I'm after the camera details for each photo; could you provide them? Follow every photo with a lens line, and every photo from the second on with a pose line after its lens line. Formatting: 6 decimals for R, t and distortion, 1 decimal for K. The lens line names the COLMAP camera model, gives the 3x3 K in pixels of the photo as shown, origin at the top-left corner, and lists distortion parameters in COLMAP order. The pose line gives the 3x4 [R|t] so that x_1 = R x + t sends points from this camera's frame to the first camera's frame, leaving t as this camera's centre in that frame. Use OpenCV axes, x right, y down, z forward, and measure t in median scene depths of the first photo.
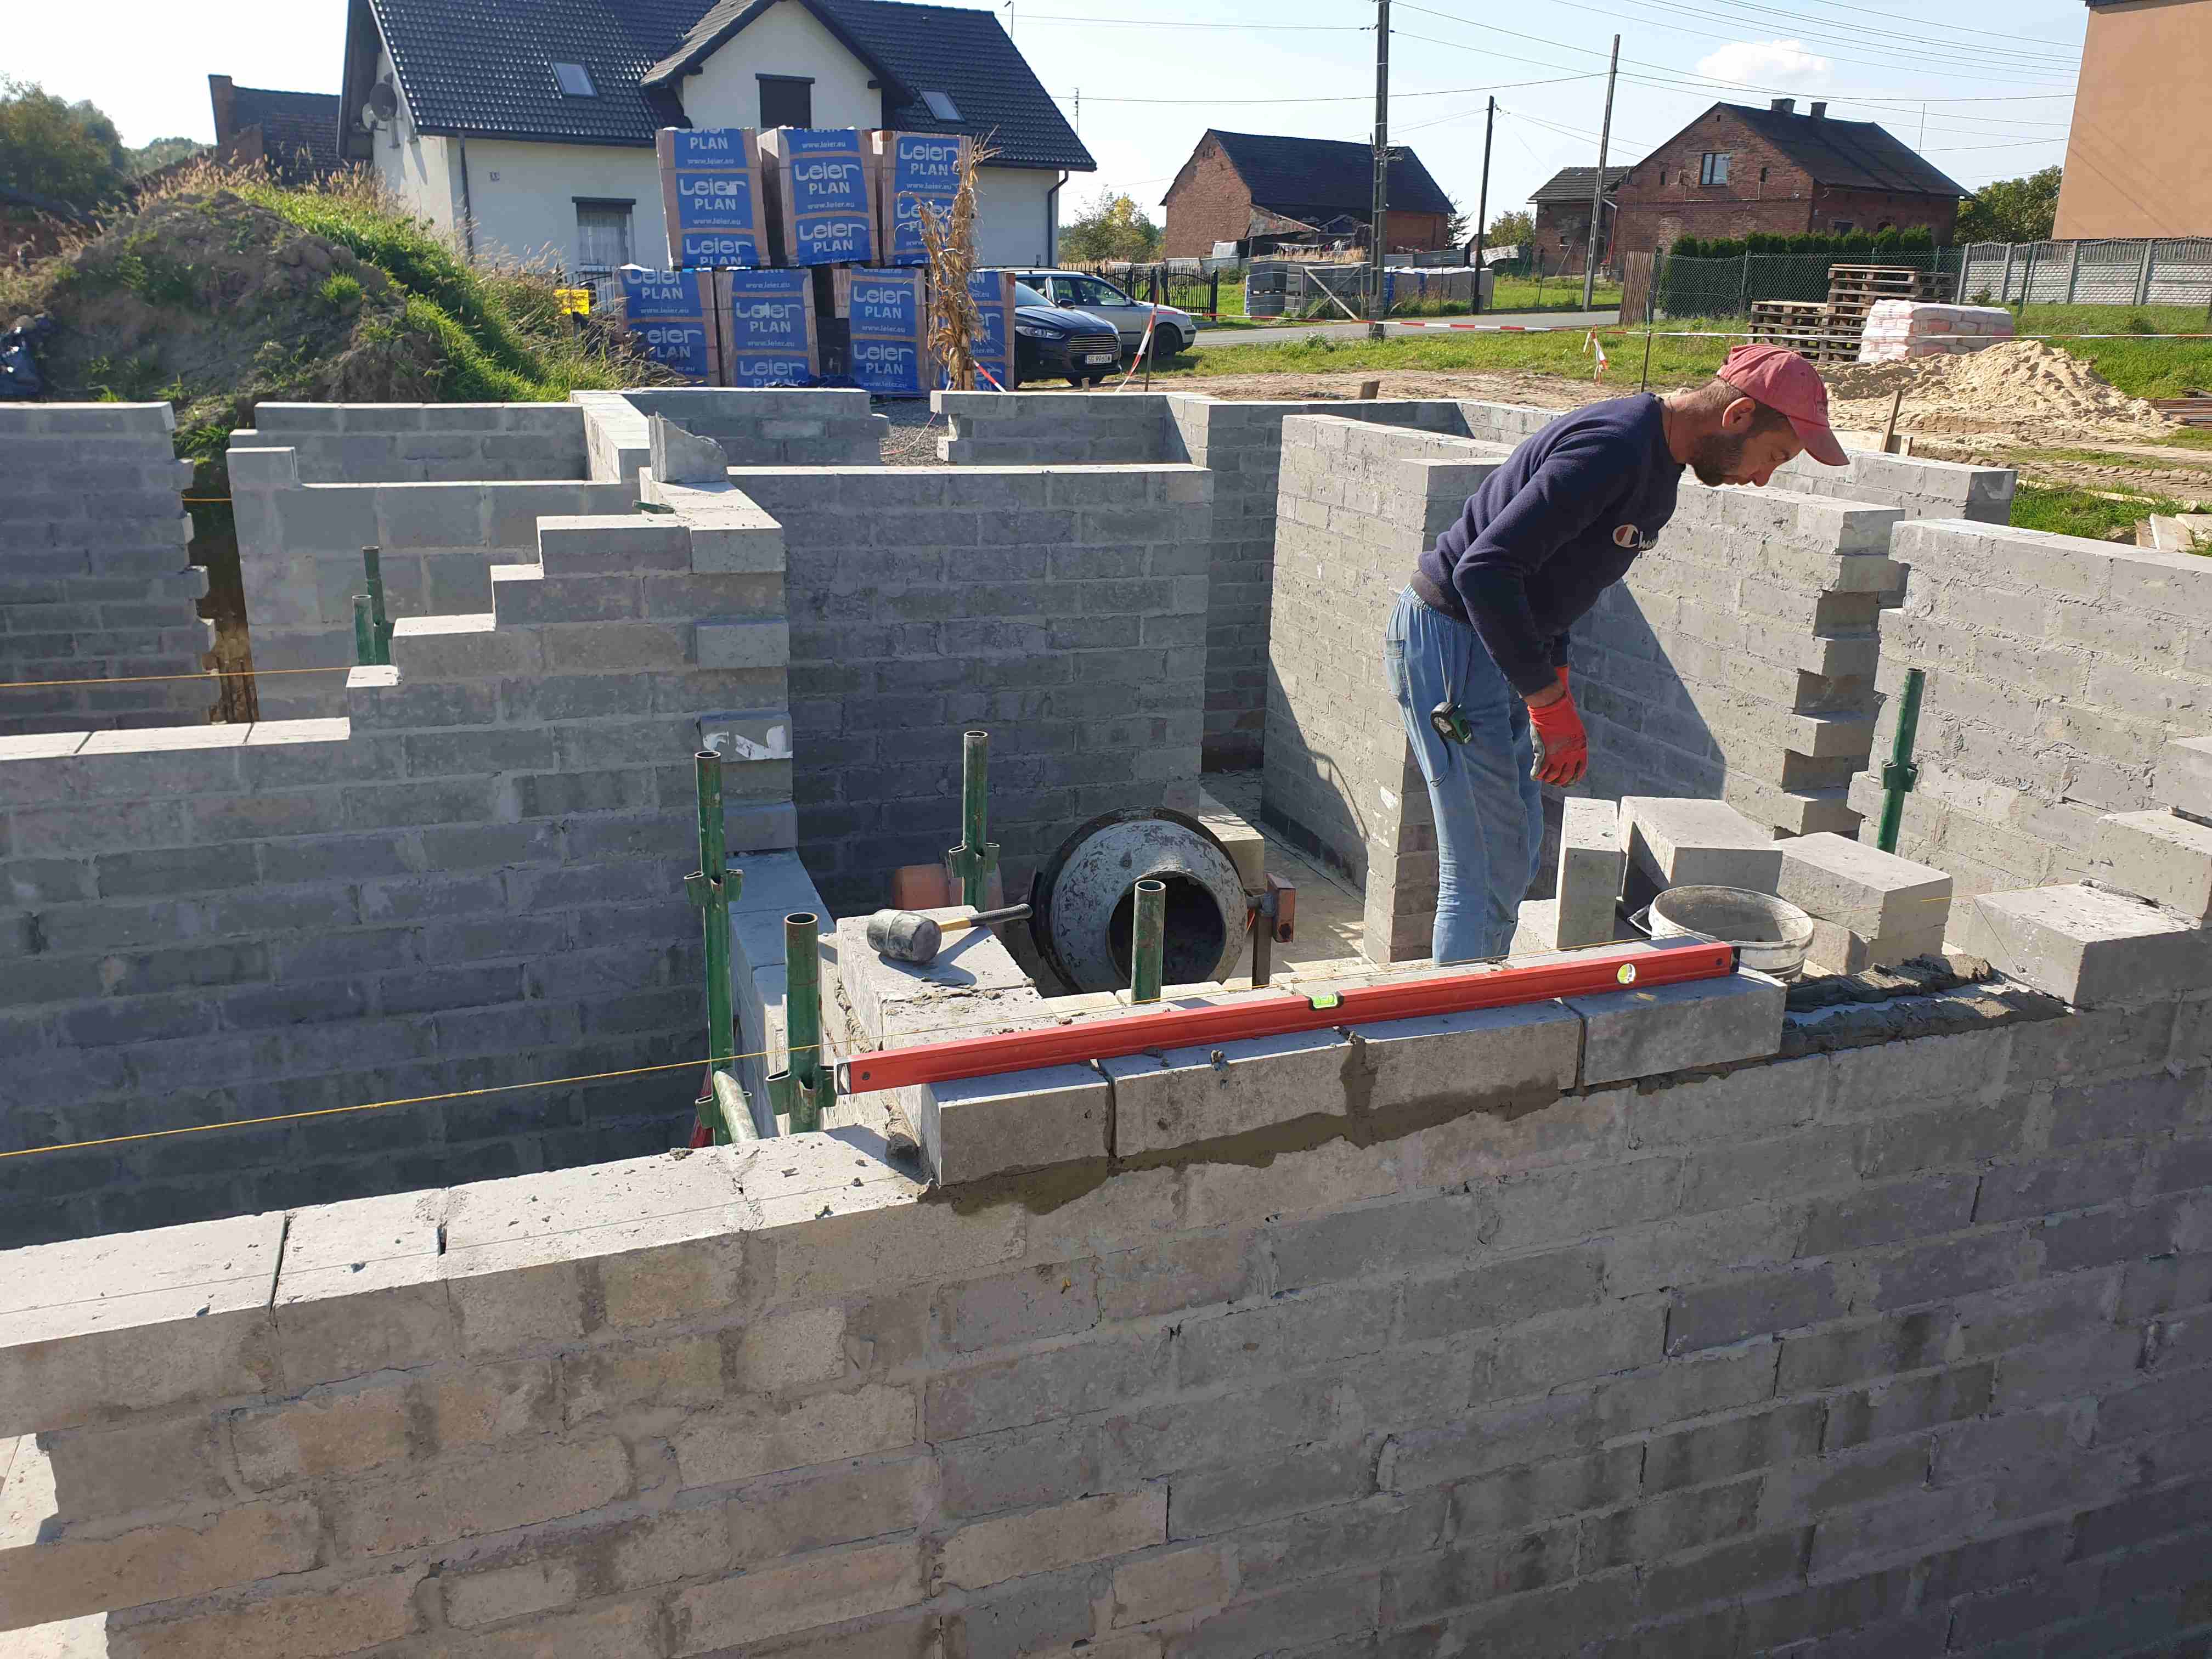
lens RADIAL K [[1740.5, 0, 1106.0], [0, 1740.5, 829.5], [0, 0, 1]] dist [0.002435, 0.004175]
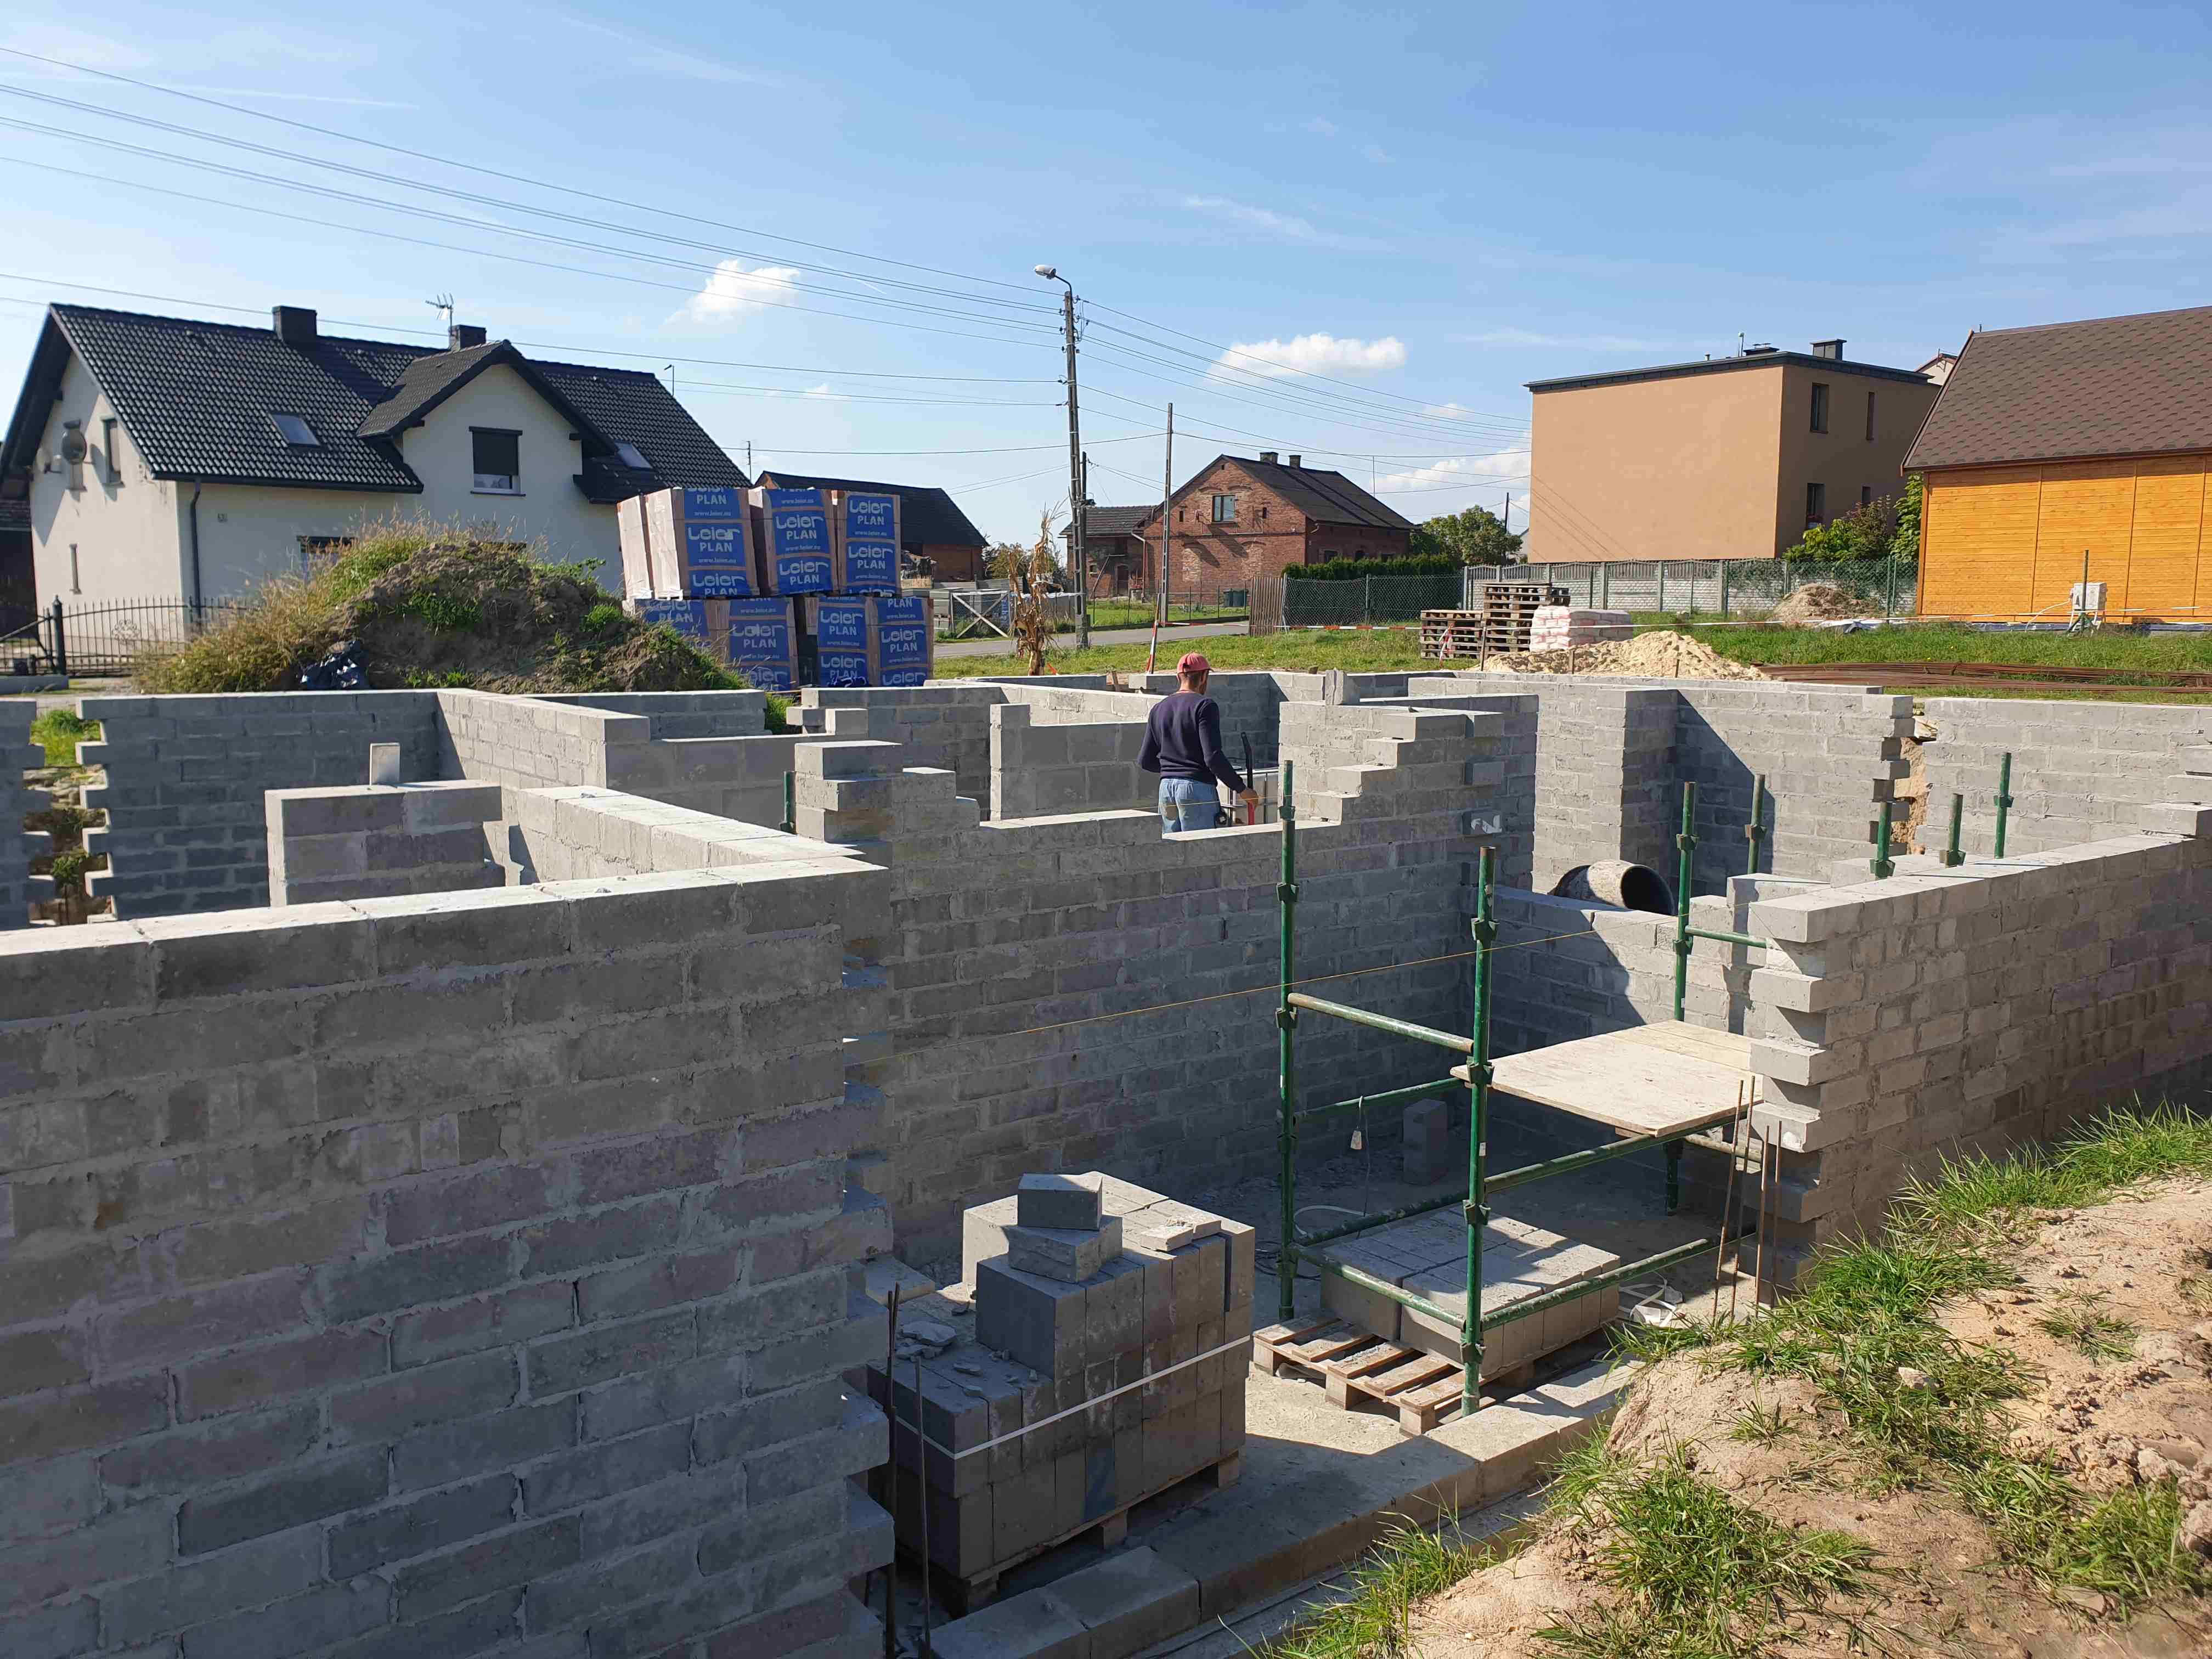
lens RADIAL K [[1746.7, 0, 1106.0], [0, 1746.7, 829.5], [0, 0, 1]] dist [0.110696, -0.157137]
pose [[0.953750, -0.054390, 0.295639, -0.901119], [0.105983, 0.981183, -0.161393, 0.171512], [-0.281298, 0.185261, 0.941568, -0.546698]]
